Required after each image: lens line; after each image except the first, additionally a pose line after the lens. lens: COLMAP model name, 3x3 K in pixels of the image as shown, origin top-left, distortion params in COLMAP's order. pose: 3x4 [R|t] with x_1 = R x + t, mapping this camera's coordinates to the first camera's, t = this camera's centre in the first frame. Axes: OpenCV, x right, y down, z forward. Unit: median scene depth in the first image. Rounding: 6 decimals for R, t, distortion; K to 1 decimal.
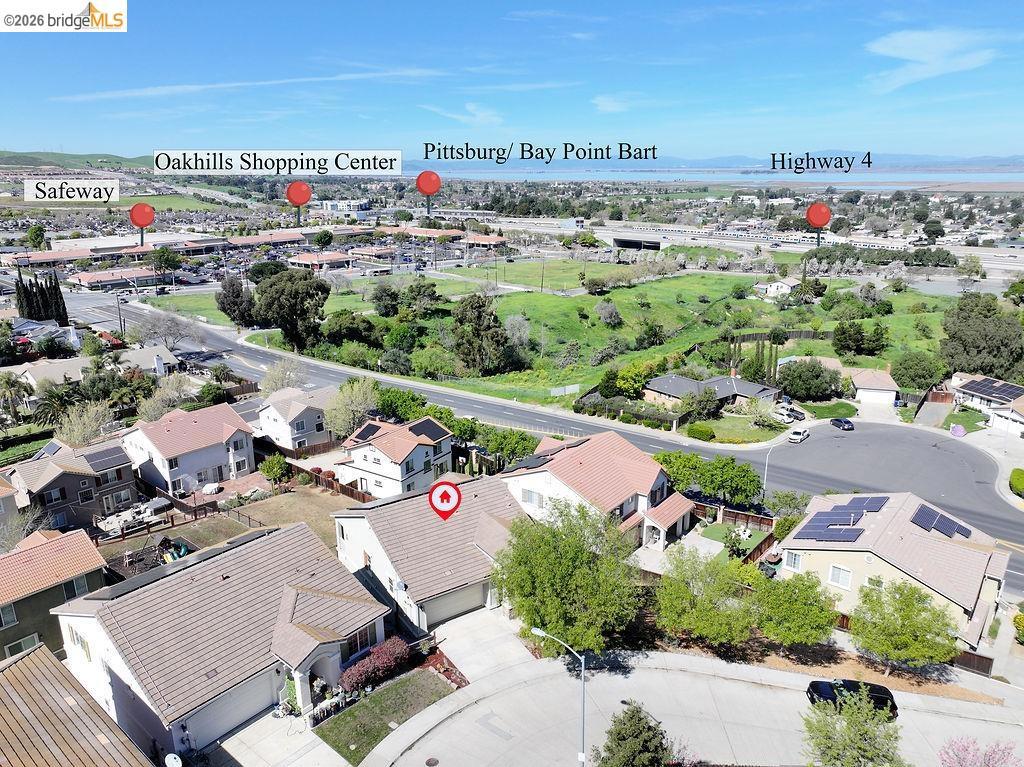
lens RADIAL K [[709.4, 0, 512.0], [0, 709.4, 383.5], [0, 0, 1]] dist [0.008639, 0.001589]
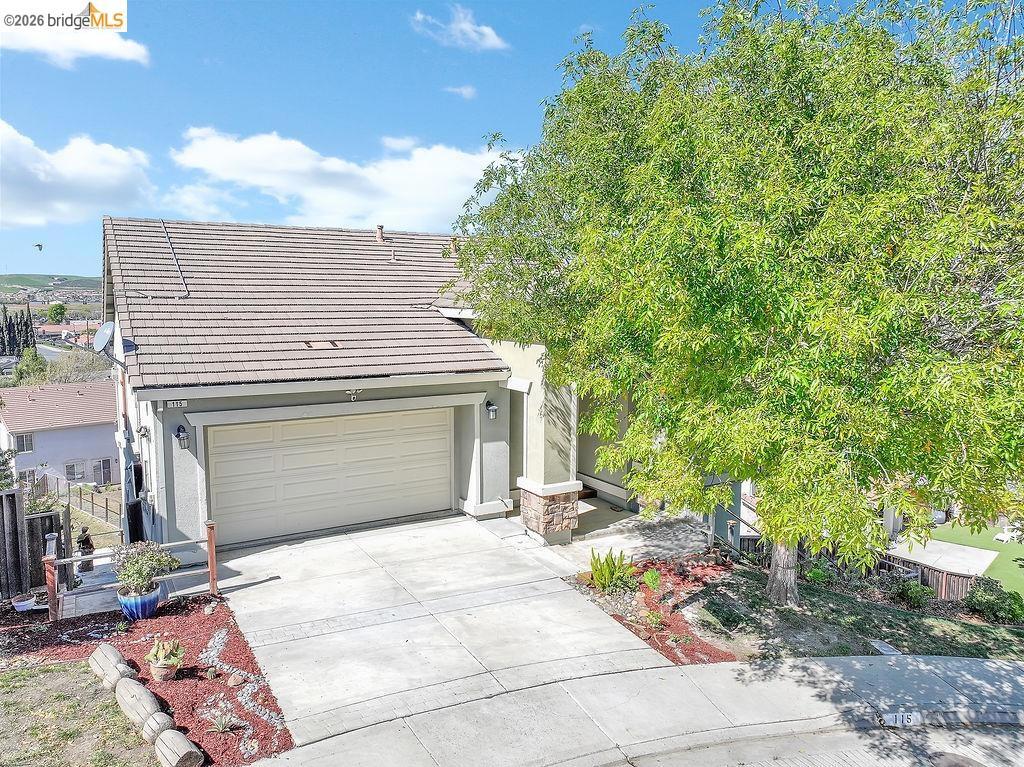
lens RADIAL K [[725.2, 0, 512.0], [0, 725.2, 383.5], [0, 0, 1]] dist [0.006817, 0.008691]
pose [[0.997828, 0.016955, -0.063658, 0.000066], [-0.028584, 0.982039, -0.186498, 0.120766], [0.059352, 0.187912, 0.980391, 0.268949]]
